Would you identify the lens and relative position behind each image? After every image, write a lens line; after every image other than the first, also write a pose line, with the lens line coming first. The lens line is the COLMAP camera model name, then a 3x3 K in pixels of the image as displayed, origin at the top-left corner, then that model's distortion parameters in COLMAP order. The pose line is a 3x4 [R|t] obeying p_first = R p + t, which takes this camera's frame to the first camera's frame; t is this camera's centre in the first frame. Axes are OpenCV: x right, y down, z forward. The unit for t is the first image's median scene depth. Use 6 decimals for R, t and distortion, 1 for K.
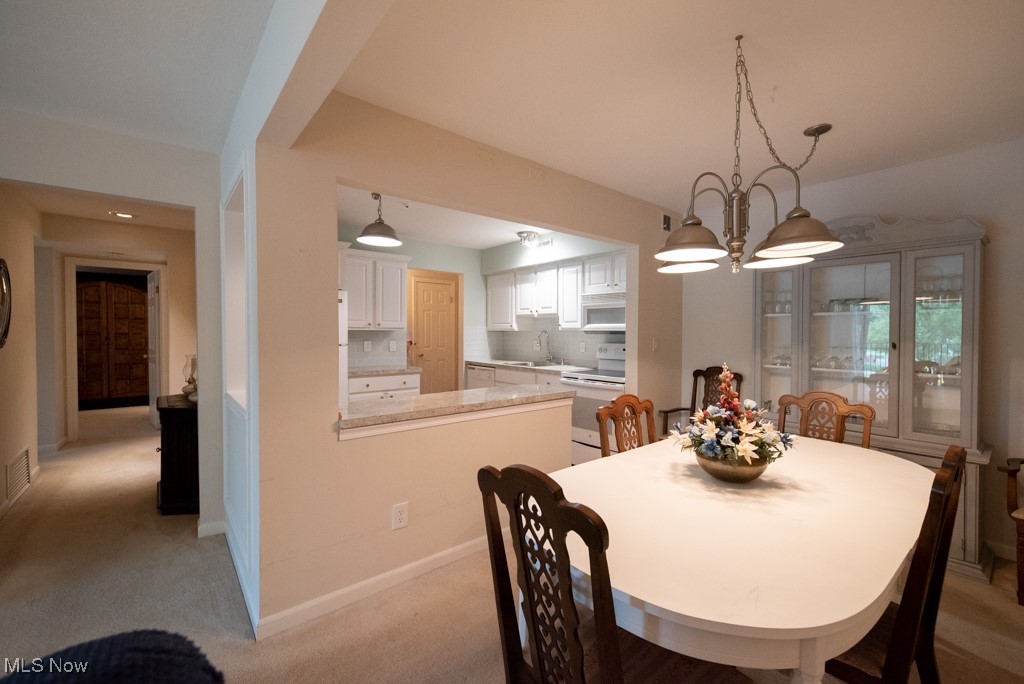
lens RADIAL K [[427.5, 0, 526.2], [0, 427.5, 339.3], [0, 0, 1]] dist [0.009494, -0.000169]
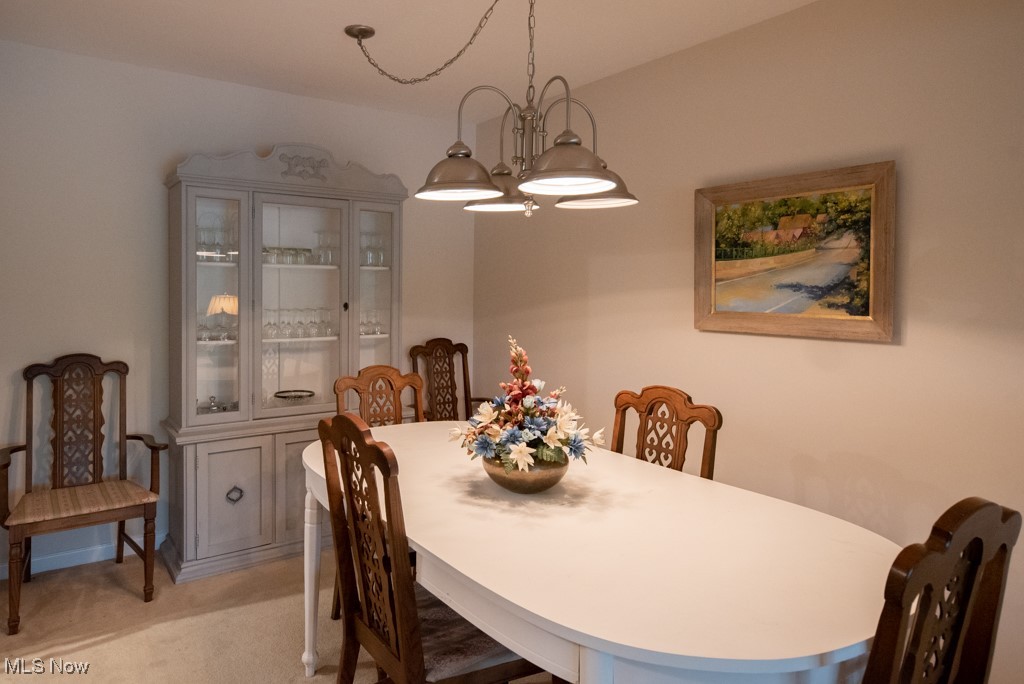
lens RADIAL K [[638.4, 0, 447.3], [0, 638.4, 306.1], [0, 0, 1]] dist [0.016840, 0.001443]
pose [[0.122498, -0.027844, 0.992078, -0.257360], [0.009904, 0.999591, 0.026832, -0.011326], [-0.992419, 0.006538, 0.122724, 0.391934]]
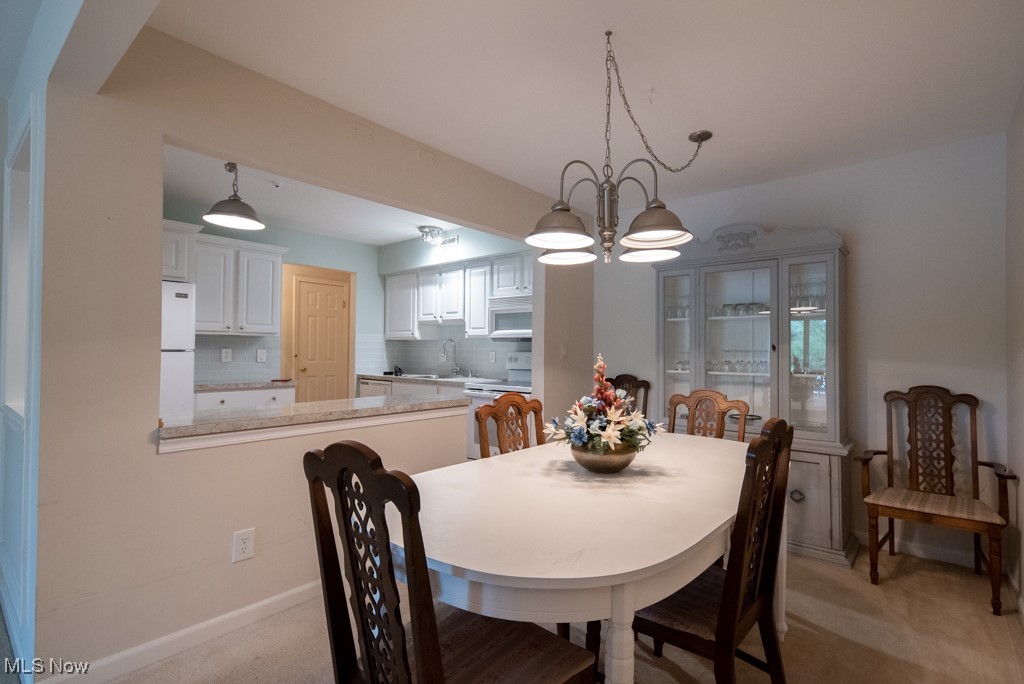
lens RADIAL K [[484.3, 0, 546.0], [0, 484.3, 343.0], [0, 0, 1]] dist [0.010862, 0.000111]
pose [[0.980561, 0.008035, 0.196050, 0.049566], [-0.001211, 0.999390, -0.034906, 0.028131], [-0.196210, 0.033990, 0.979973, -0.029427]]
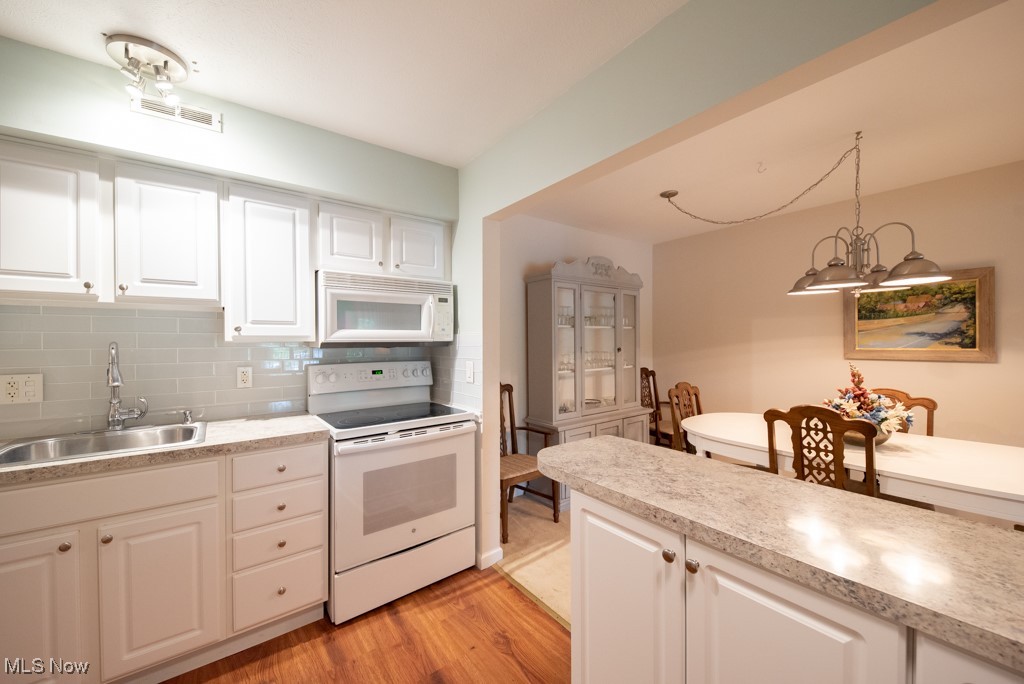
lens RADIAL K [[388.0, 0, 513.5], [0, 388.0, 343.8], [0, 0, 1]] dist [0.002034, -0.000146]
pose [[0.054618, -0.009767, 0.998460, -0.331622], [0.026720, 0.999608, 0.008317, -0.016872], [-0.998150, 0.026225, 0.054857, 0.801448]]
